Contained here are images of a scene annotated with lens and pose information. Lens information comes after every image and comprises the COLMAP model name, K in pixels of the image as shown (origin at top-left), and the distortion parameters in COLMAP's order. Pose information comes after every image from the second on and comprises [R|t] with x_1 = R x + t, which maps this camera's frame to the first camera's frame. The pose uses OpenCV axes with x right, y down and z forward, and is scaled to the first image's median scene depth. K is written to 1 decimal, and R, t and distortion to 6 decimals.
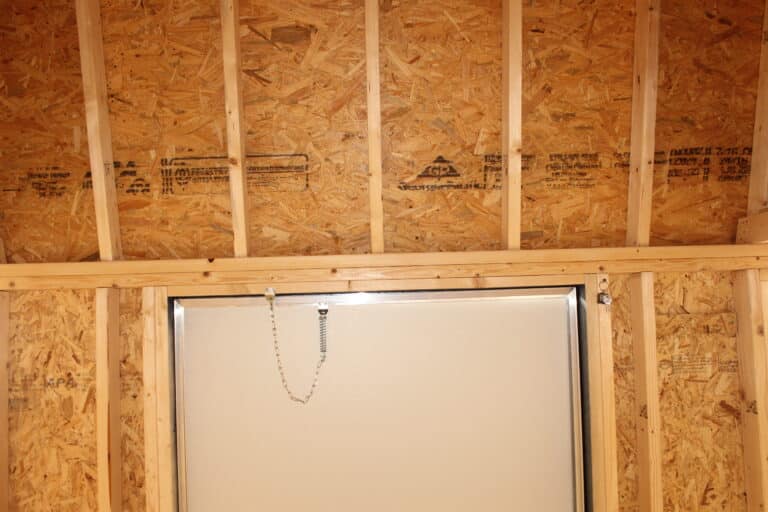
lens RADIAL K [[648.4, 0, 374.0], [0, 648.4, 267.8], [0, 0, 1]] dist [-0.149707, 0.110195]
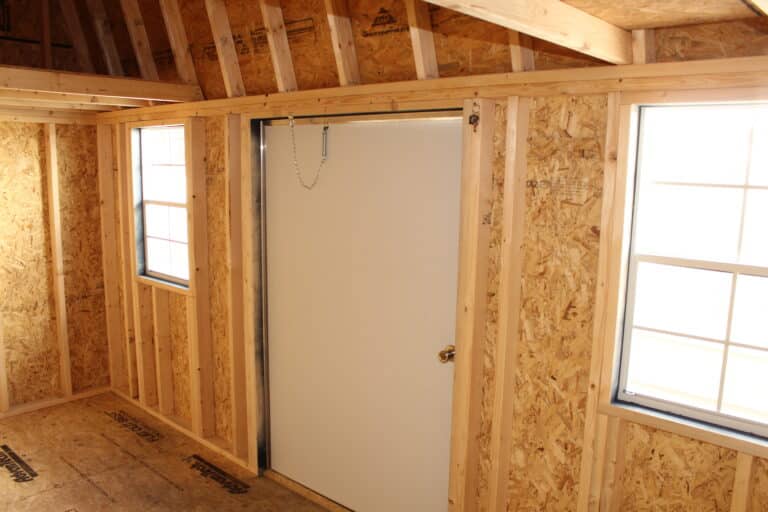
lens RADIAL K [[648.4, 0, 381.9], [0, 648.4, 262.8], [0, 0, 1]] dist [-0.149707, 0.110195]
pose [[0.715523, 0.153112, -0.681603, 1.033035], [0.021388, 0.970427, 0.240445, 0.015276], [0.698262, -0.186622, 0.691088, 0.033550]]
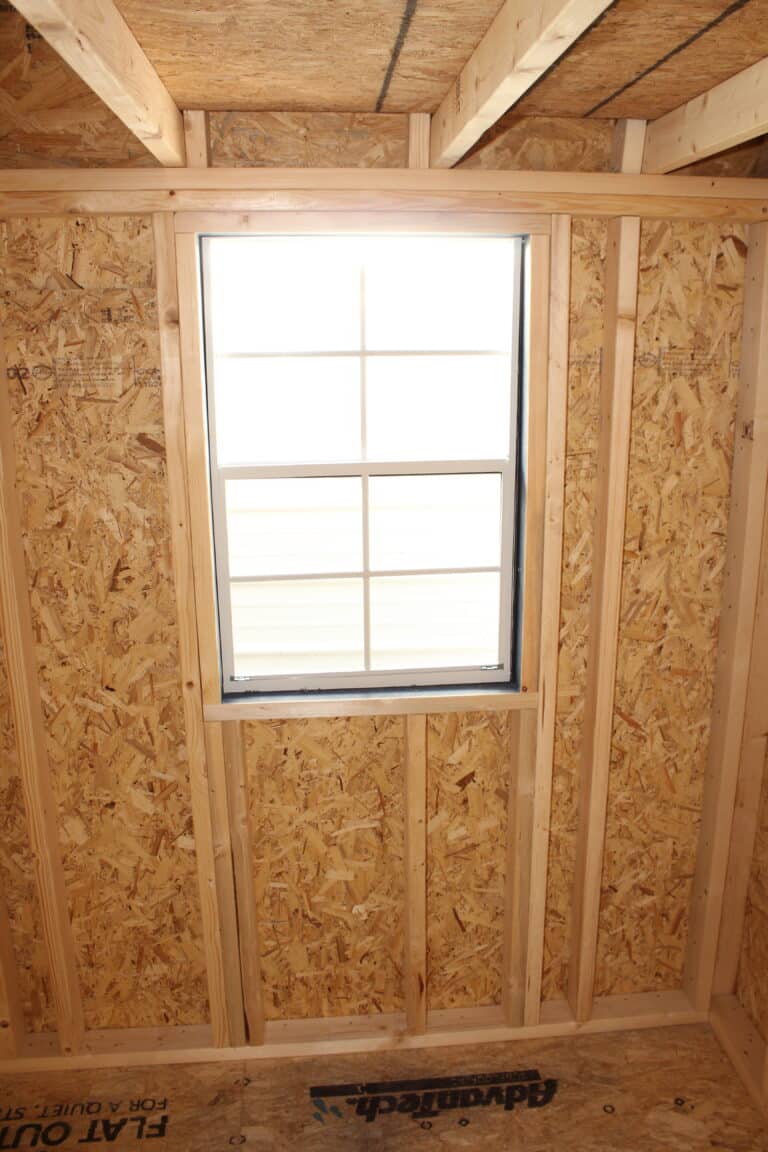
lens RADIAL K [[972.6, 0, 410.7], [0, 972.6, 592.1], [0, 0, 1]] dist [-0.149707, 0.110195]
pose [[0.997671, 0.009126, 0.067594, 0.768908], [-0.031960, 0.938032, 0.345073, 0.023146], [-0.060257, -0.346430, 0.936139, 0.030714]]
